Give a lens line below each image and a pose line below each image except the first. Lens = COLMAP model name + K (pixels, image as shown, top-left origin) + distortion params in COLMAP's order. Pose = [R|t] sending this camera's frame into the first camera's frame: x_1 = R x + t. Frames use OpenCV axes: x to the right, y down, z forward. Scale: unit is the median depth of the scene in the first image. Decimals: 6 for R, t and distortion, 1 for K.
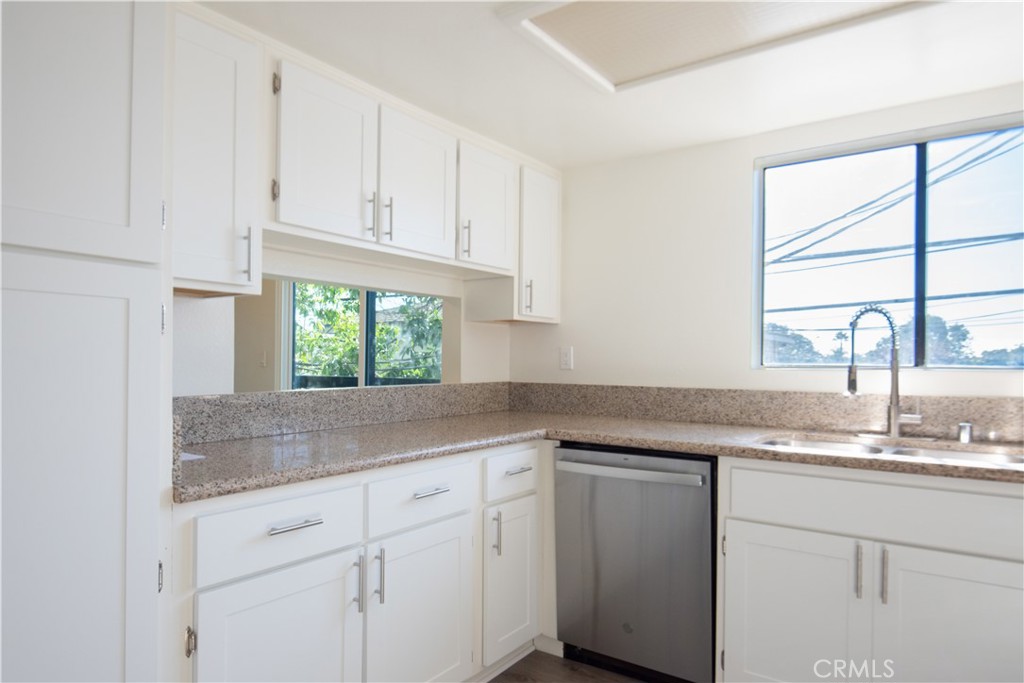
lens RADIAL K [[621.4, 0, 488.0], [0, 621.4, 359.6], [0, 0, 1]] dist [0.026076, -0.035547]
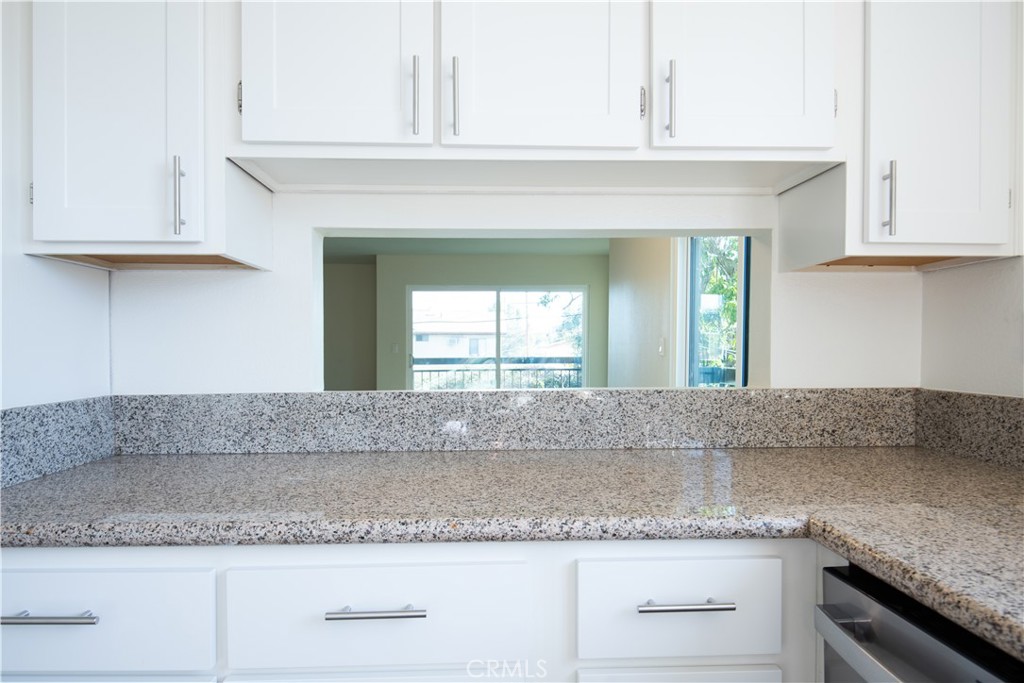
lens RADIAL K [[621.4, 0, 488.0], [0, 621.4, 359.6], [0, 0, 1]] dist [0.026076, -0.035547]
pose [[0.641479, 0.005883, -0.767118, 0.259921], [0.006208, 0.999898, 0.012859, 0.005825], [0.767115, -0.013011, 0.641377, 0.571313]]
